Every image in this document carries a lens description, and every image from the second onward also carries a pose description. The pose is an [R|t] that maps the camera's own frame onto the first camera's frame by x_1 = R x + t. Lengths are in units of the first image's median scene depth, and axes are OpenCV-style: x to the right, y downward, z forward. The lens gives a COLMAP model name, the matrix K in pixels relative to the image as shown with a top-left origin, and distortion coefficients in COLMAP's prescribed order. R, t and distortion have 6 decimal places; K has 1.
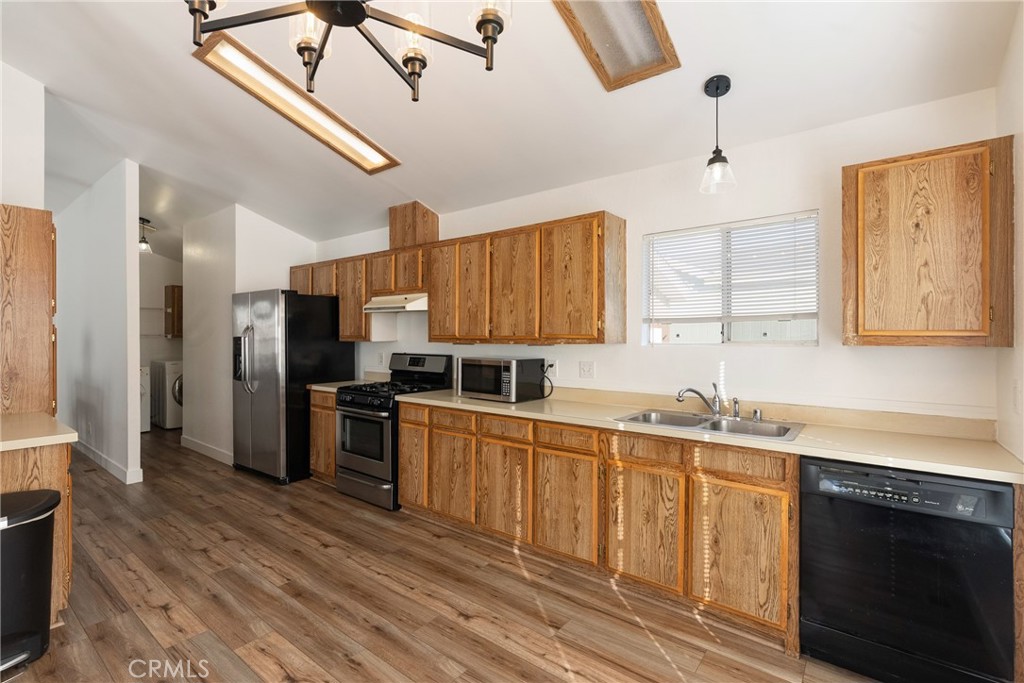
lens RADIAL K [[463.8, 0, 511.1], [0, 463.8, 337.1], [0, 0, 1]] dist [-0.003831, -0.000052]
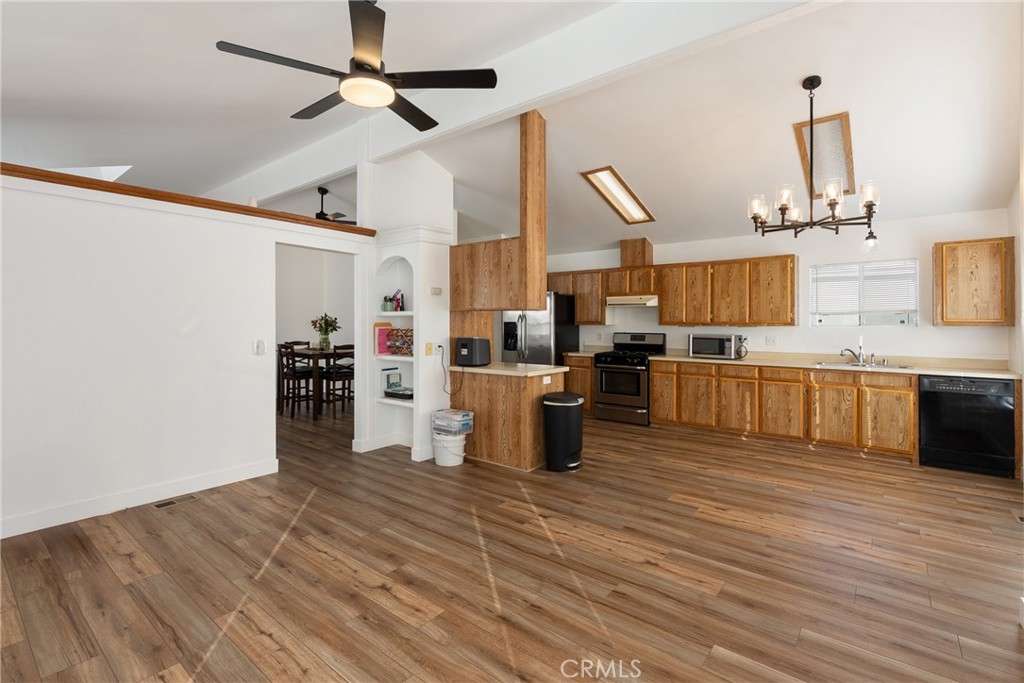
lens RADIAL K [[473.8, 0, 505.5], [0, 473.8, 320.3], [0, 0, 1]] dist [-0.003528, 0.000404]
pose [[0.999819, 0.000158, -0.019034, -0.931298], [-0.000258, 0.999986, -0.005240, 0.002675], [0.019033, 0.005244, 0.999805, -0.927120]]
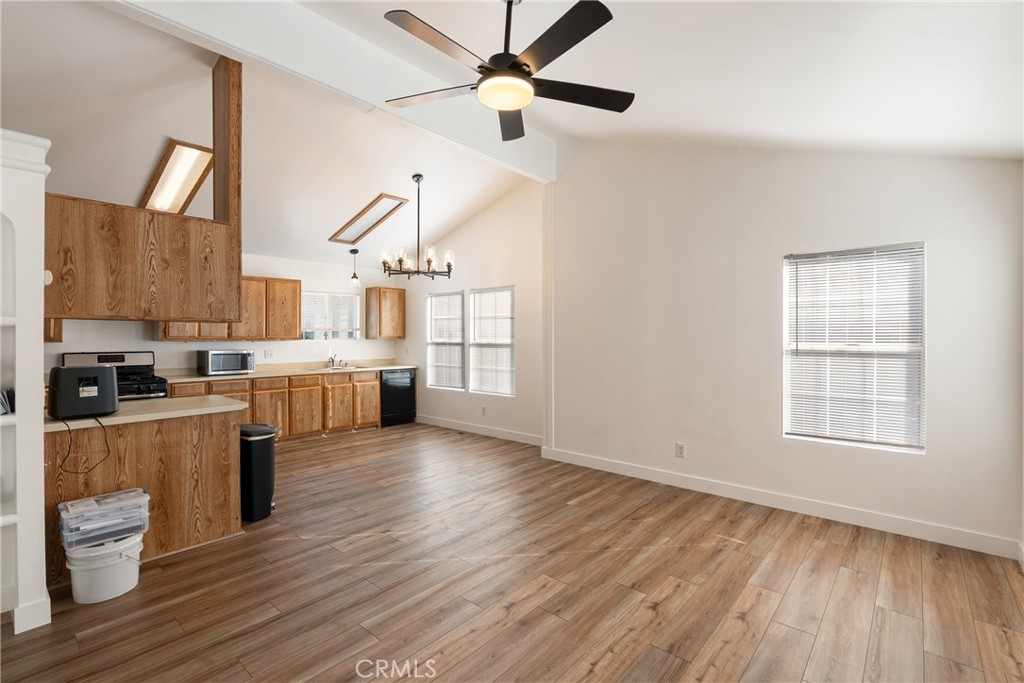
lens RADIAL K [[463.8, 0, 511.1], [0, 463.8, 337.1], [0, 0, 1]] dist [-0.003831, -0.000052]
pose [[0.057507, -0.002687, 0.998342, -1.983452], [0.001981, 0.999995, 0.002577, -0.003776], [-0.998343, 0.001830, 0.057512, -0.134175]]
